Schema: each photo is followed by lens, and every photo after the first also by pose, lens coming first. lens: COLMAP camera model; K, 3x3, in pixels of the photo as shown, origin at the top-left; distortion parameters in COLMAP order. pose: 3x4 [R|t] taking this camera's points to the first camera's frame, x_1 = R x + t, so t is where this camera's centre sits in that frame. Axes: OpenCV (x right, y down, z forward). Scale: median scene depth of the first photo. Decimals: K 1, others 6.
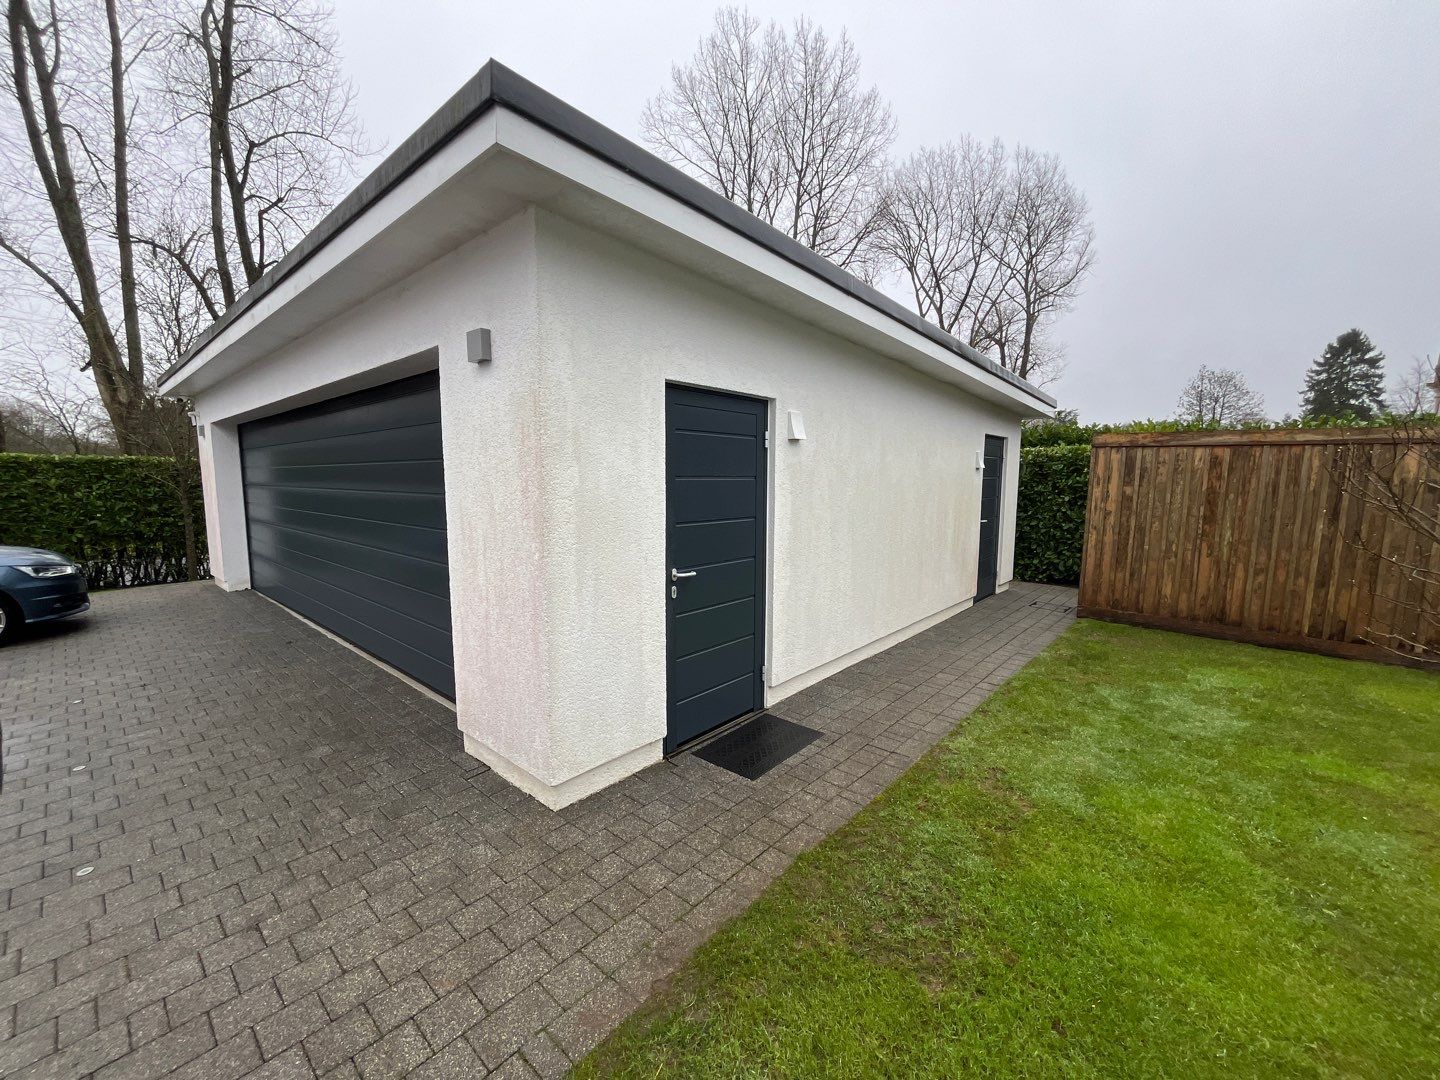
lens RADIAL K [[579.7, 0, 720.0], [0, 579.7, 540.0], [0, 0, 1]] dist [-0.001451, 0.000000]
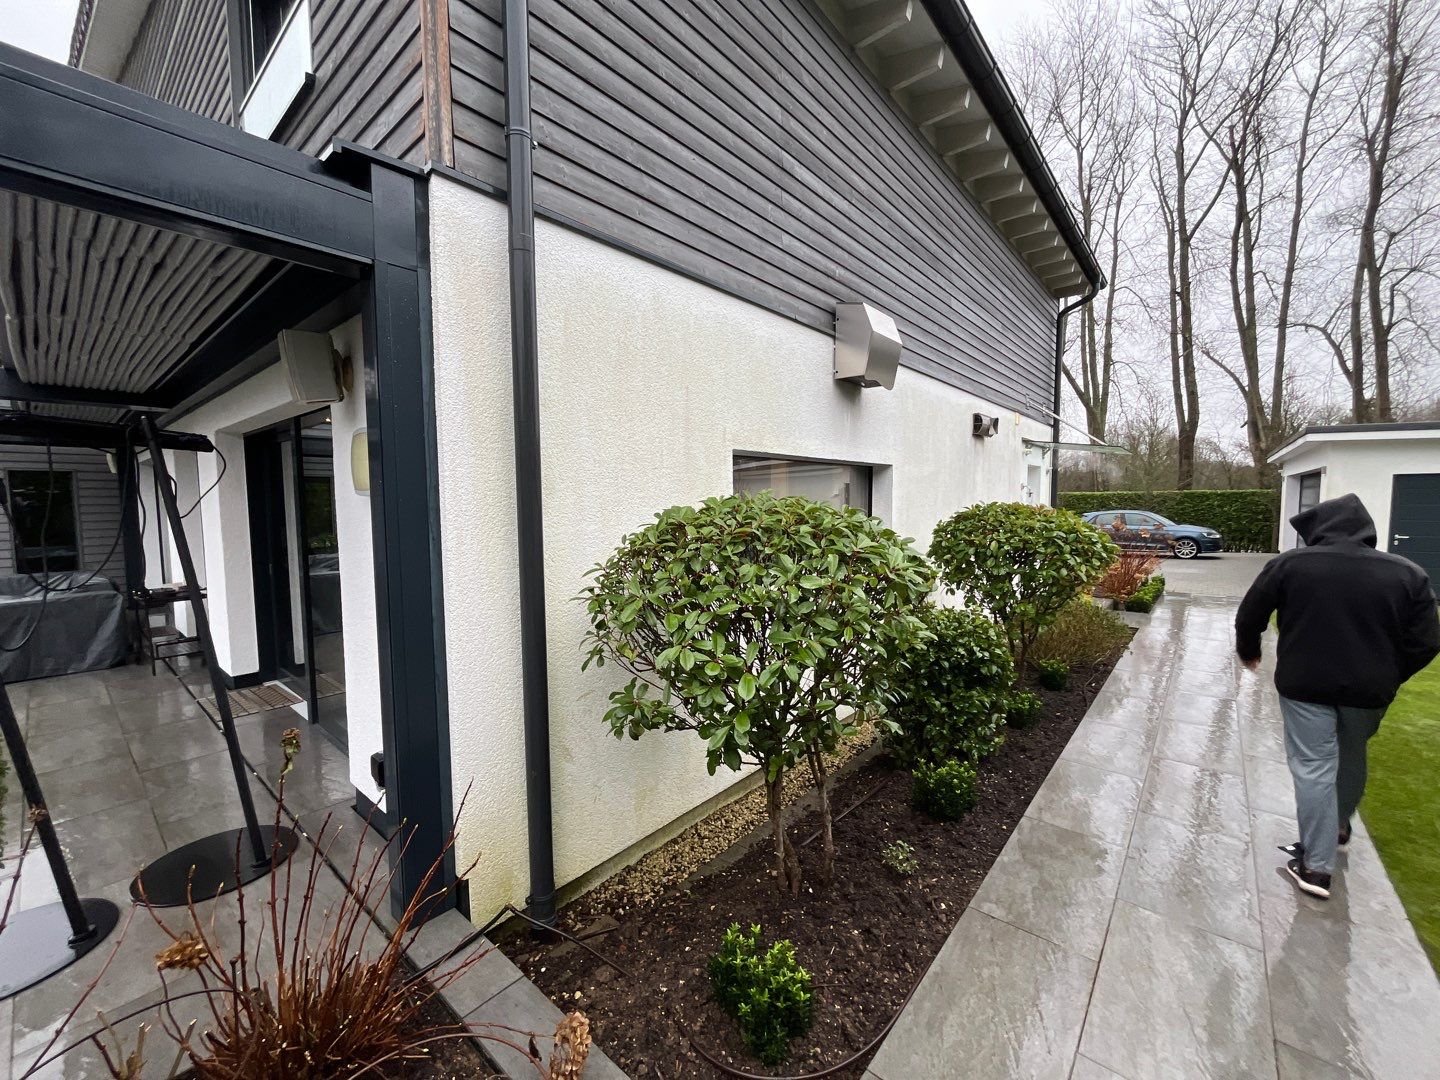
lens RADIAL K [[579.7, 0, 720.0], [0, 579.7, 540.0], [0, 0, 1]] dist [-0.001451, 0.000000]
pose [[0.017140, 0.071130, -0.997320, 1.500671], [-0.102368, 0.992349, 0.069017, 0.118589], [0.994599, 0.100911, 0.024290, -1.346454]]
